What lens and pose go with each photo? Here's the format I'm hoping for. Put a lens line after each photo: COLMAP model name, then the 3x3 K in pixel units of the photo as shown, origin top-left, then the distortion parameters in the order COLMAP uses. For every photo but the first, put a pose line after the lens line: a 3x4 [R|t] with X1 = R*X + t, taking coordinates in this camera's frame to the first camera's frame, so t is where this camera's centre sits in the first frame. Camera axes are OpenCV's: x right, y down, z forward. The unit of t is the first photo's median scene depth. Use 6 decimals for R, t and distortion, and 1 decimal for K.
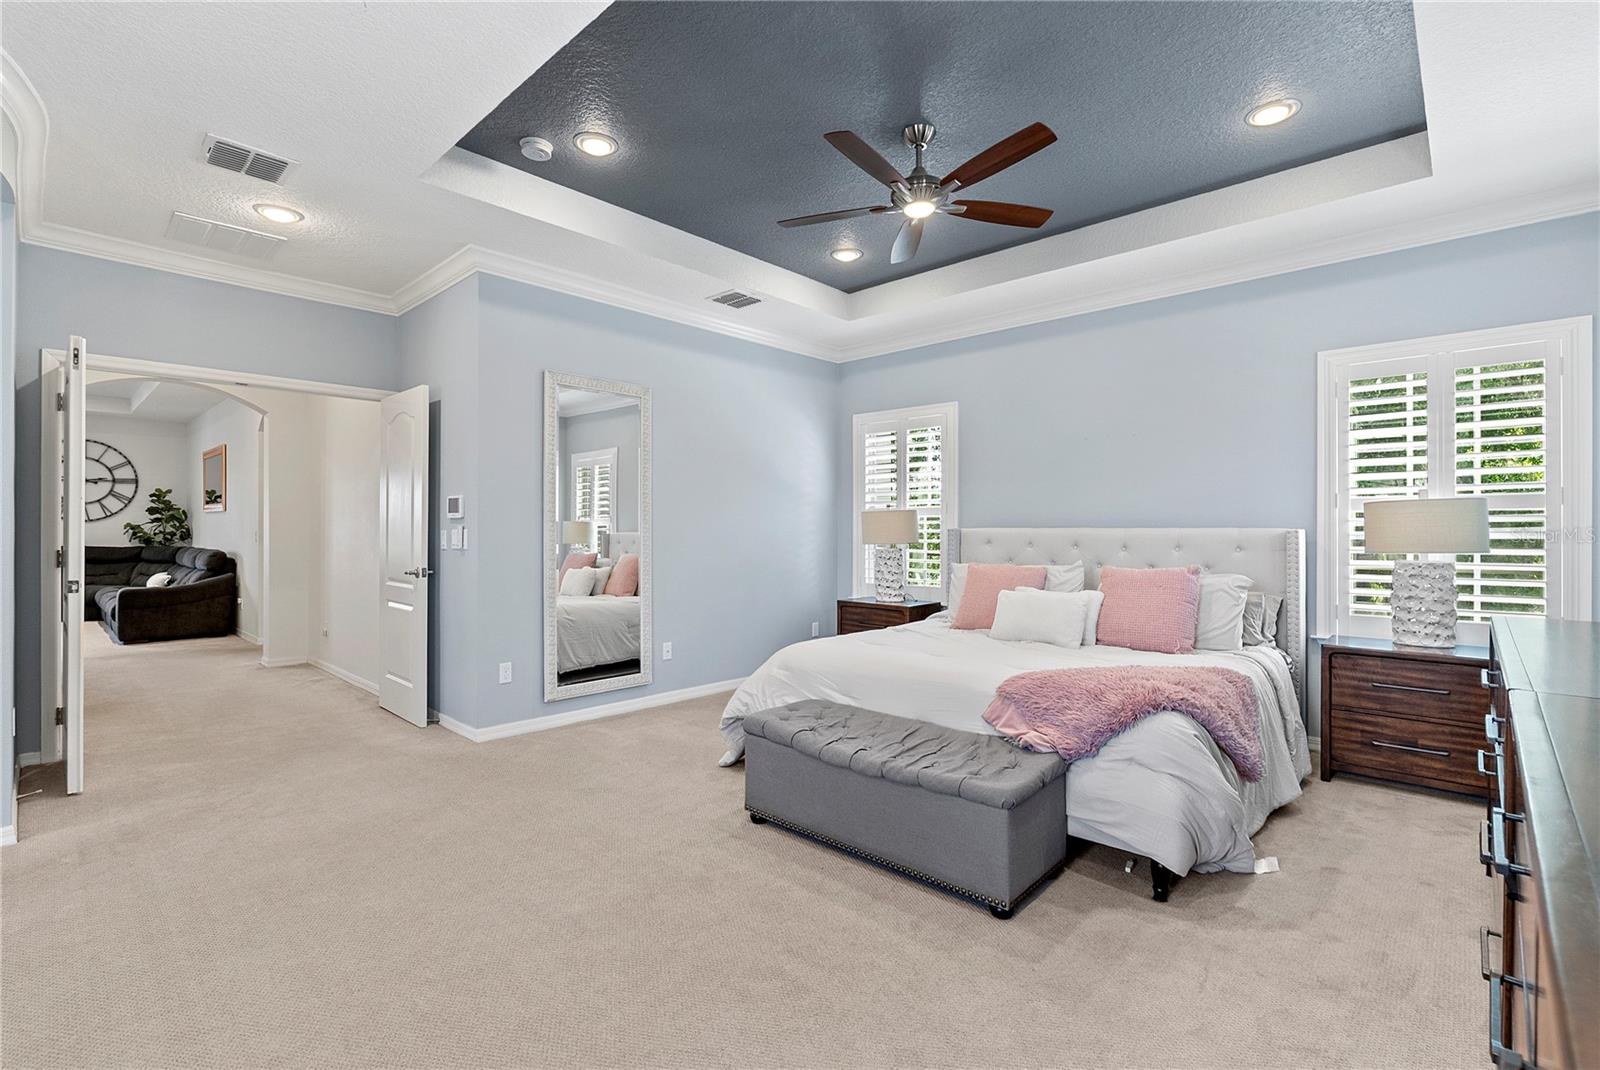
lens RADIAL K [[718.7, 0, 802.3], [0, 718.7, 525.4], [0, 0, 1]] dist [-0.003688, 0.000293]
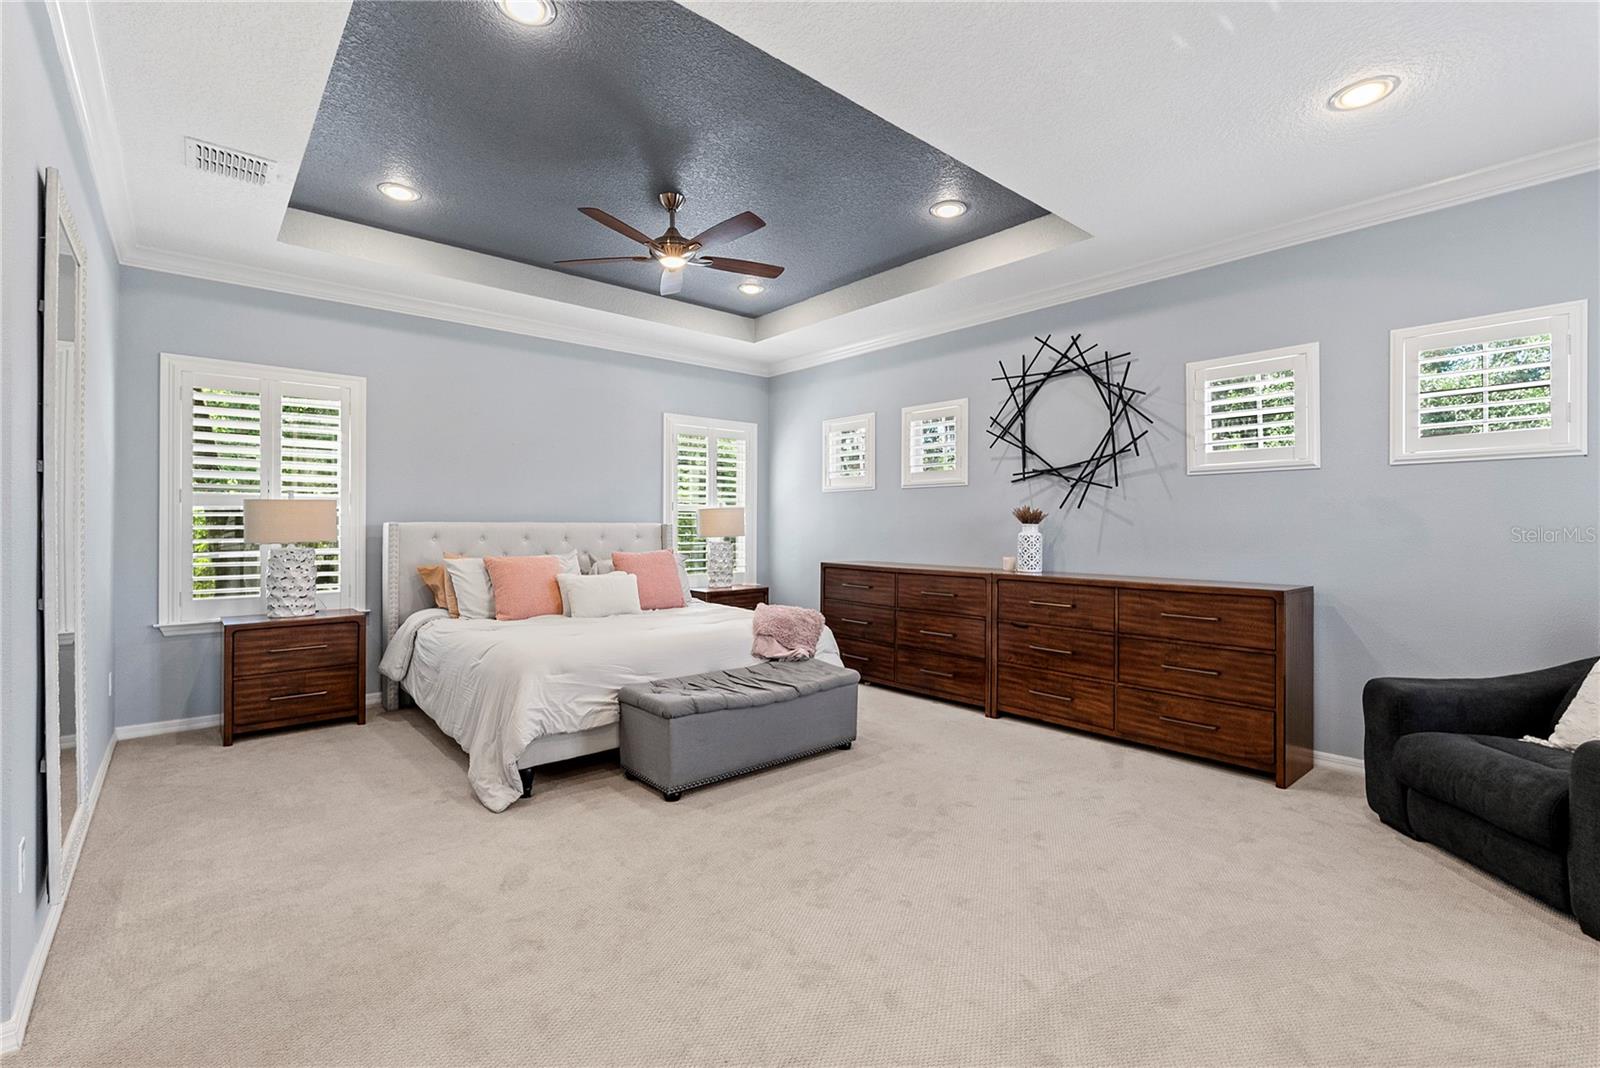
lens RADIAL K [[707.0, 0, 792.9], [0, 707.0, 530.5], [0, 0, 1]] dist [-0.000602, -0.000022]
pose [[0.115256, -0.015864, 0.993209, -0.764099], [-0.014432, 0.999740, 0.017643, -0.009914], [-0.993231, -0.016368, 0.114997, 0.493857]]
